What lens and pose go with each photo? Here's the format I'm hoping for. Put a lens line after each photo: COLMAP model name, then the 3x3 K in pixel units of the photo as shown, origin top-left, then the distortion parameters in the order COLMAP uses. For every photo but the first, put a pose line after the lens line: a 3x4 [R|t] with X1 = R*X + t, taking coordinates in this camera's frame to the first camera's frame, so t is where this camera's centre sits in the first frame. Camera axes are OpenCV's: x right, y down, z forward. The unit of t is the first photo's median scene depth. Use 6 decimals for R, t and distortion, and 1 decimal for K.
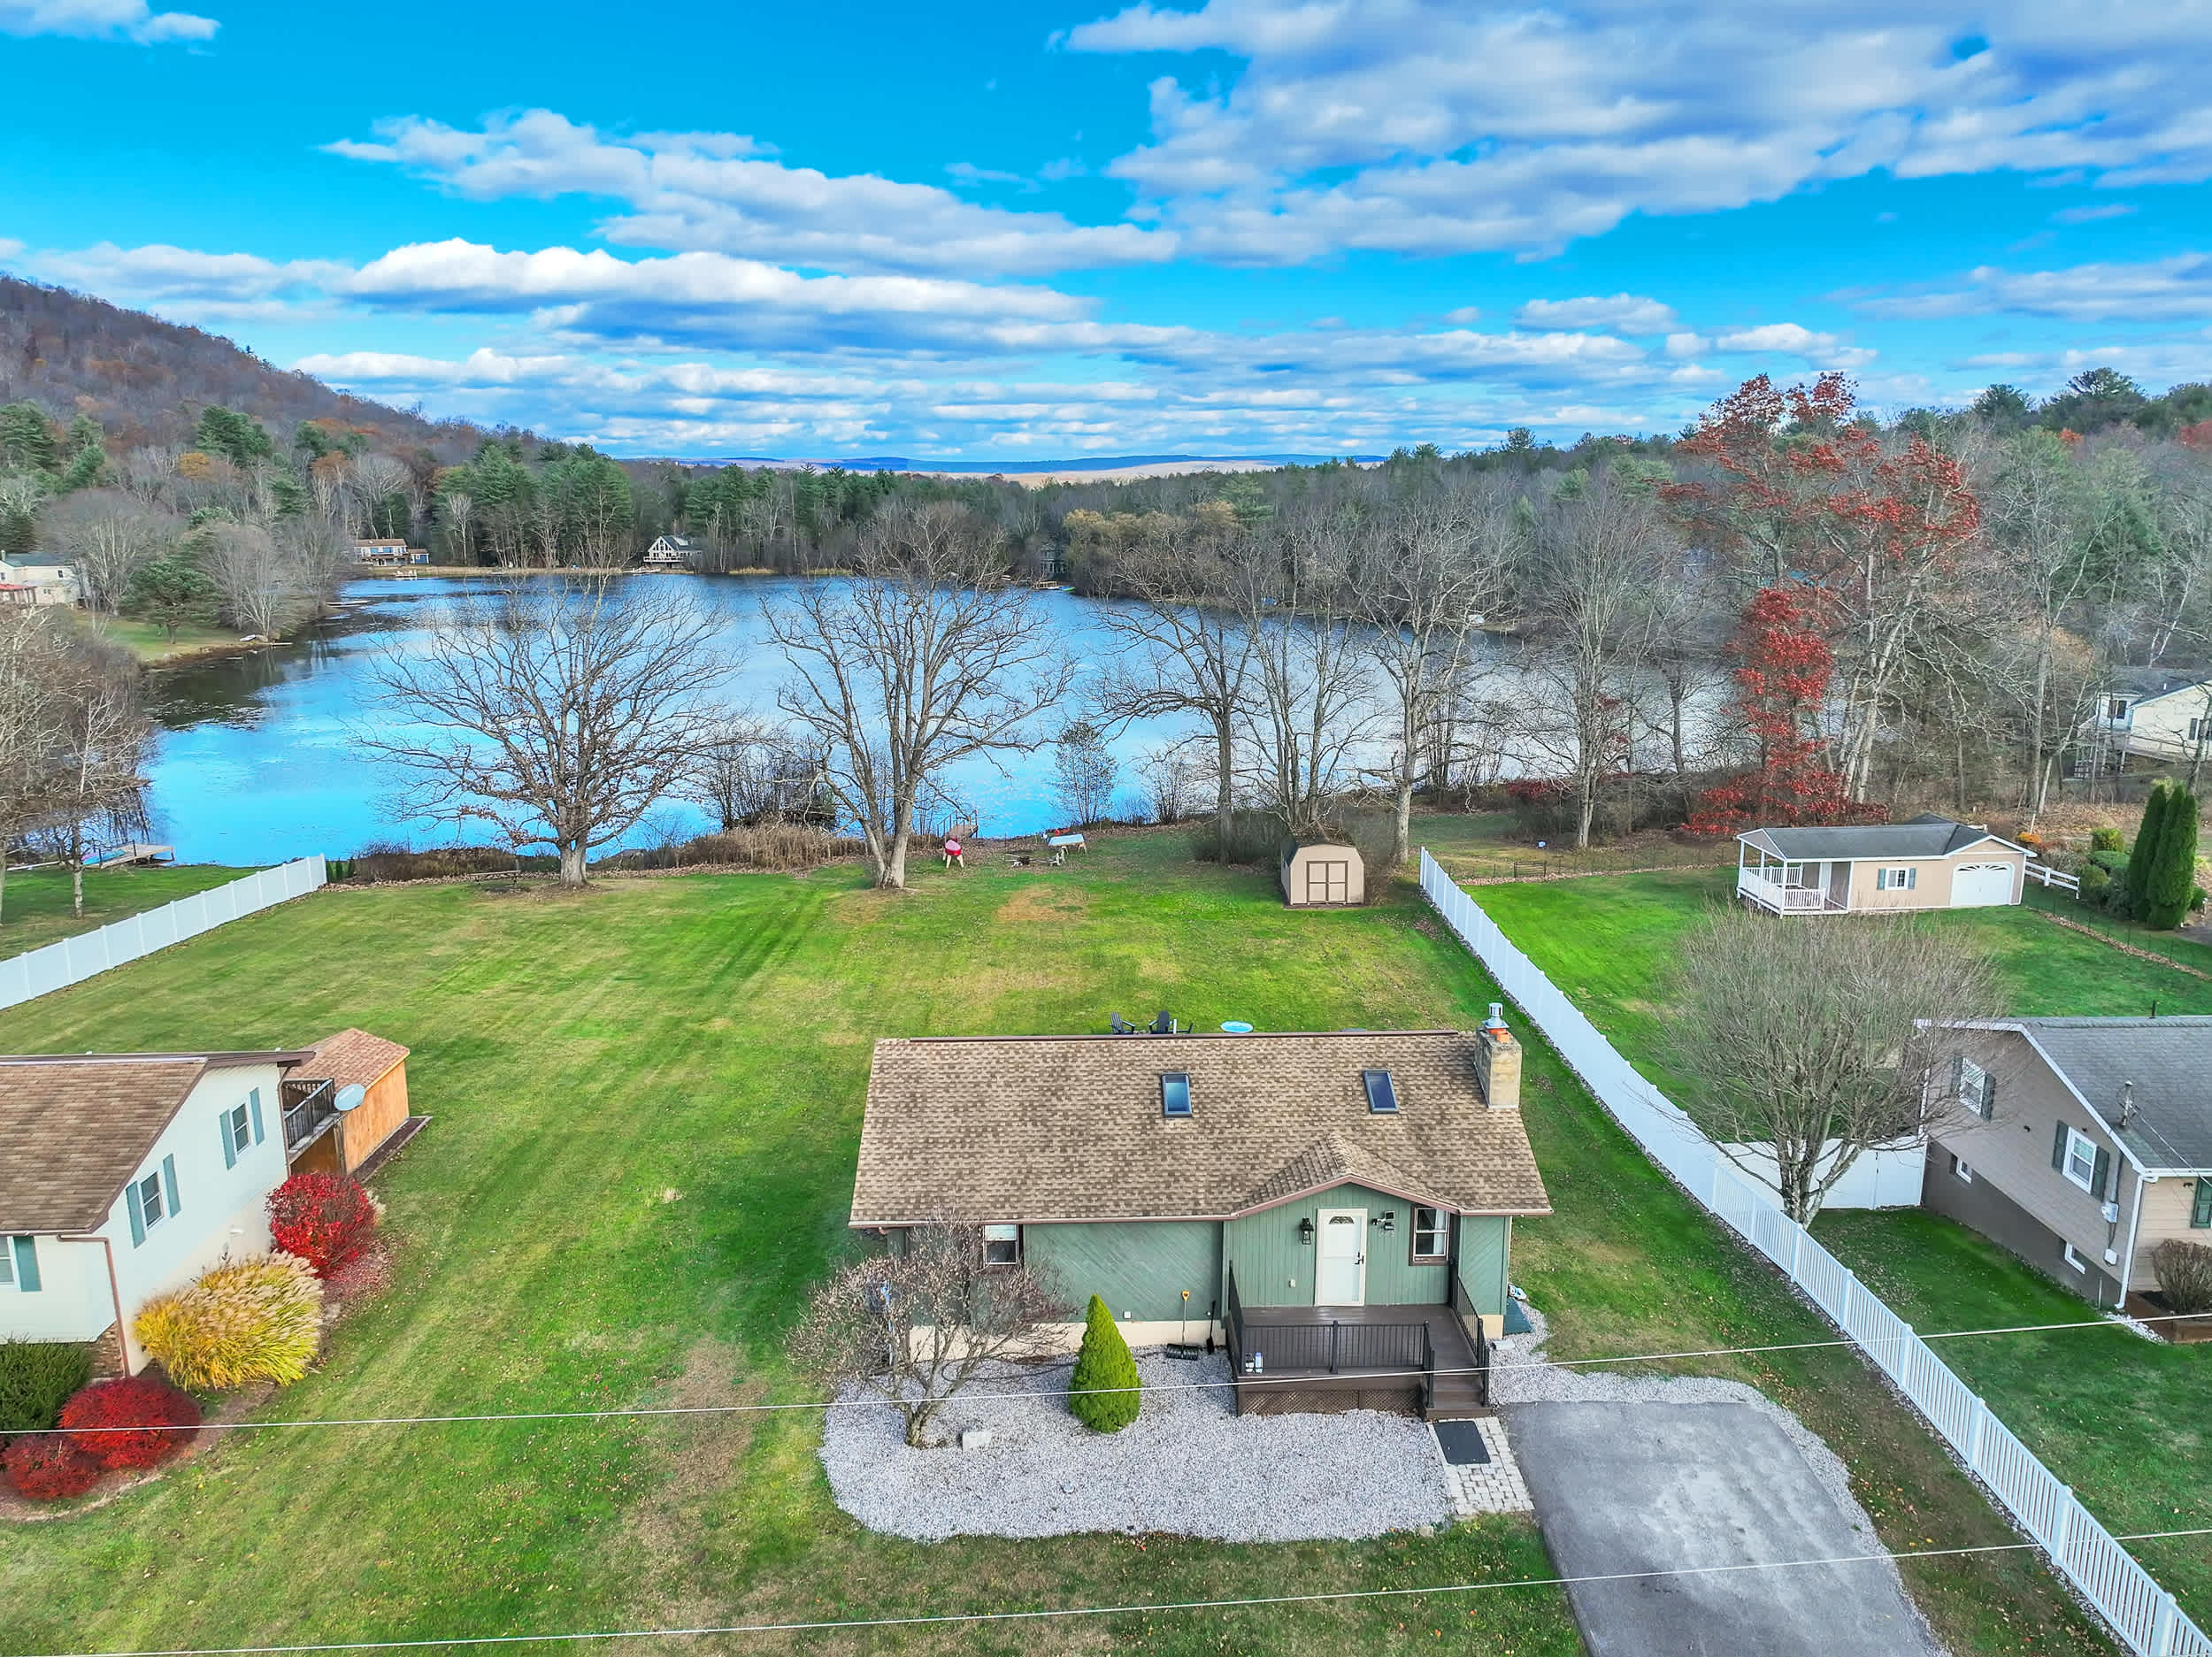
lens RADIAL K [[1563.7, 0, 1113.1], [0, 1563.7, 827.9], [0, 0, 1]] dist [0.005498, 0.003857]
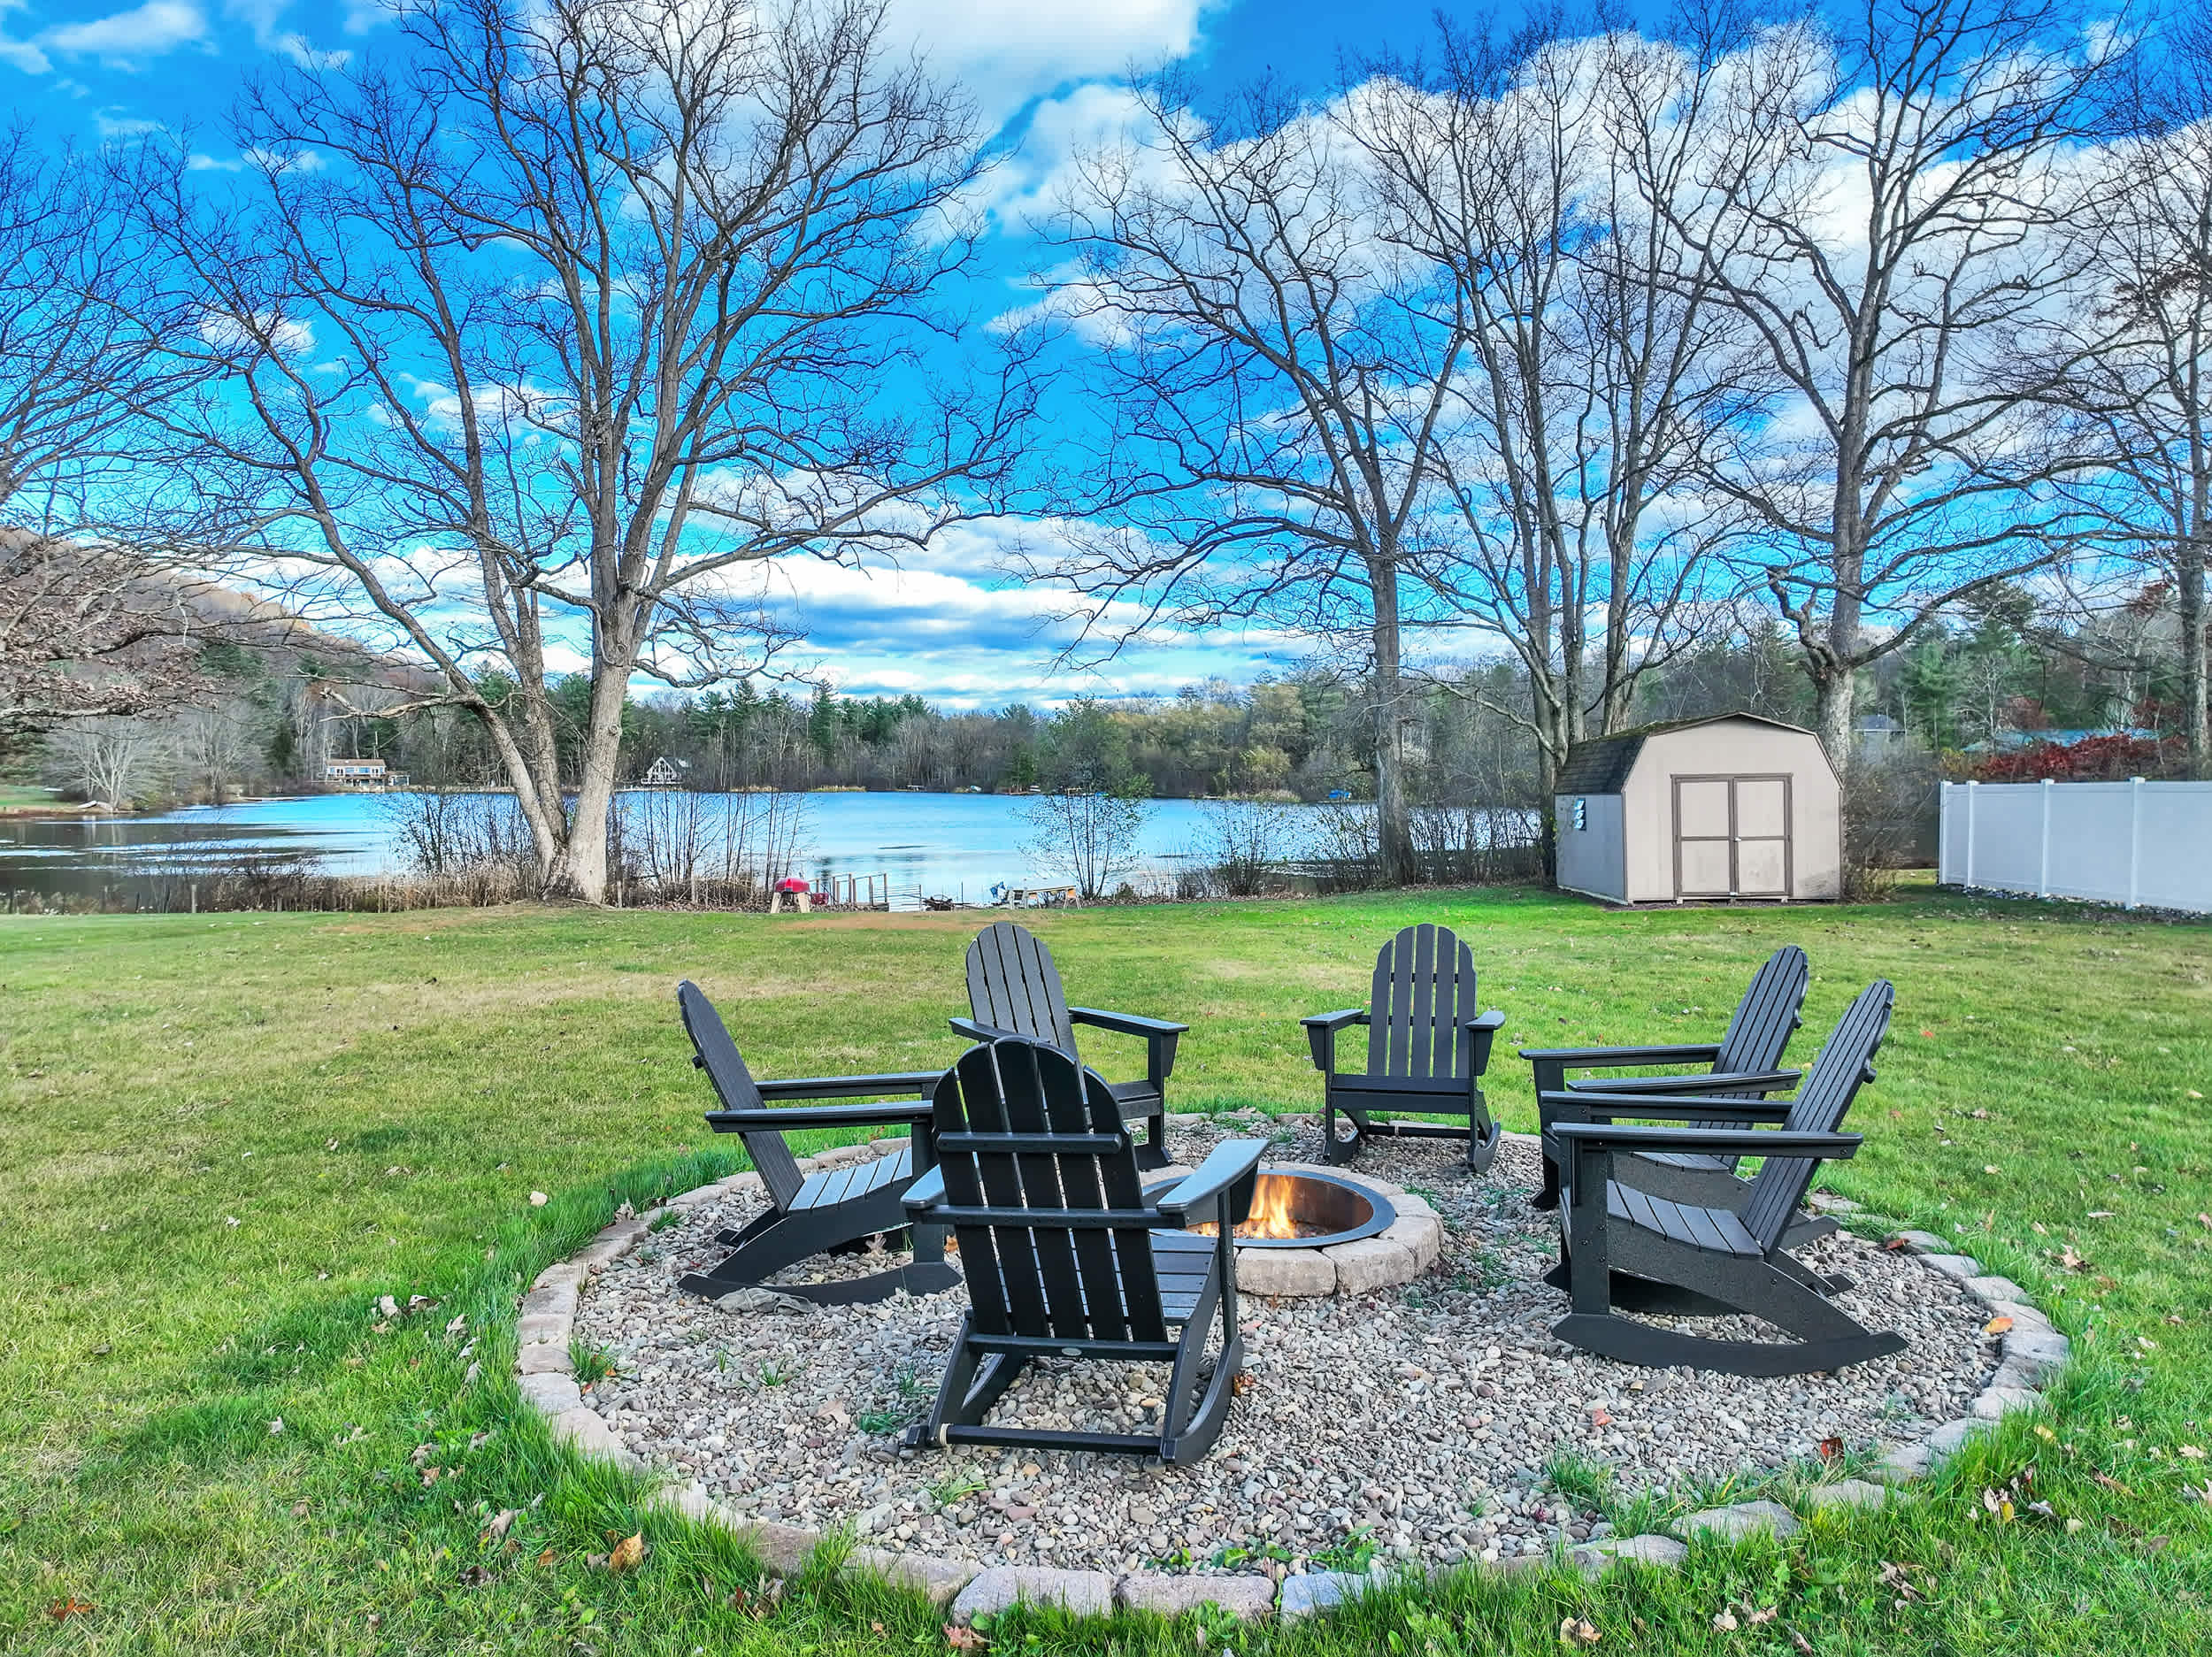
lens RADIAL K [[1563.7, 0, 1111.9], [0, 1563.7, 823.6], [0, 0, 1]] dist [0.005498, 0.003857]
pose [[0.999533, 0.003226, -0.030381, 0.009880], [-0.008760, 0.982914, -0.183857, 0.106851], [0.029268, 0.184038, 0.982483, 0.716955]]
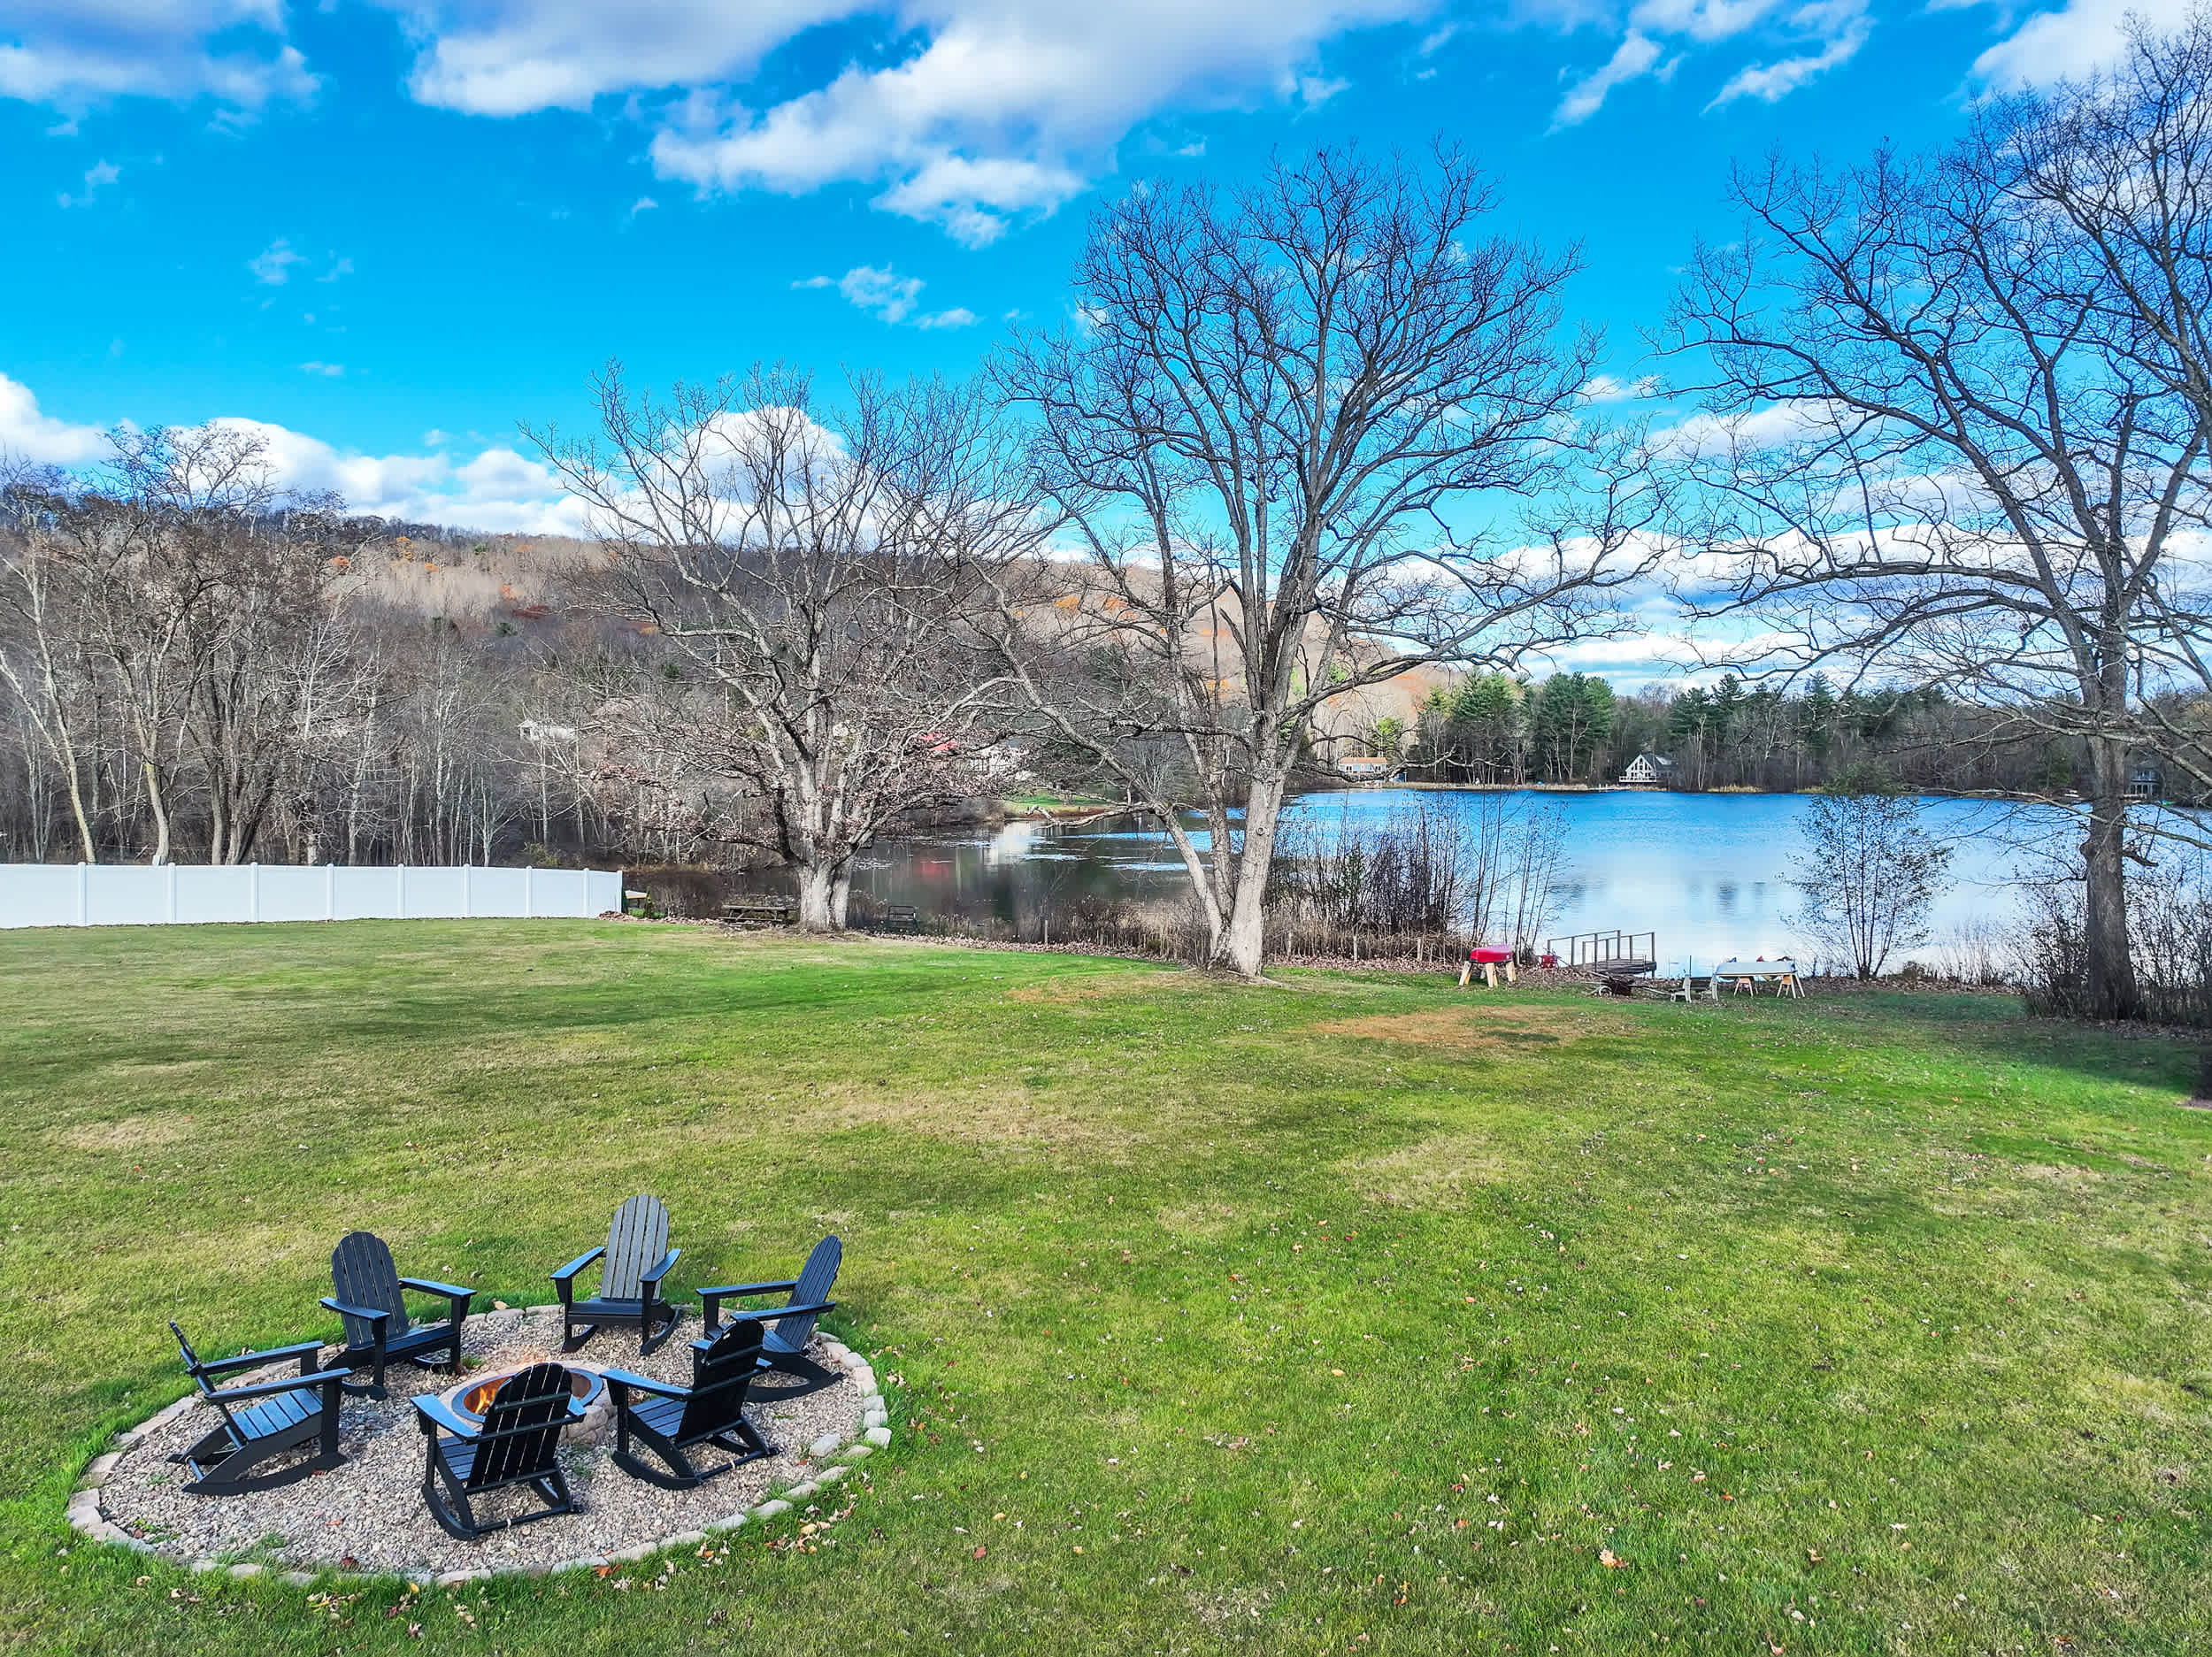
lens RADIAL K [[1563.7, 0, 1105.7], [0, 1563.7, 826.5], [0, 0, 1]] dist [0.005498, 0.003857]
pose [[0.789429, 0.028440, -0.613183, 0.141280], [-0.134436, 0.982686, -0.127499, 0.071356], [0.598940, 0.183085, 0.779584, 0.702475]]
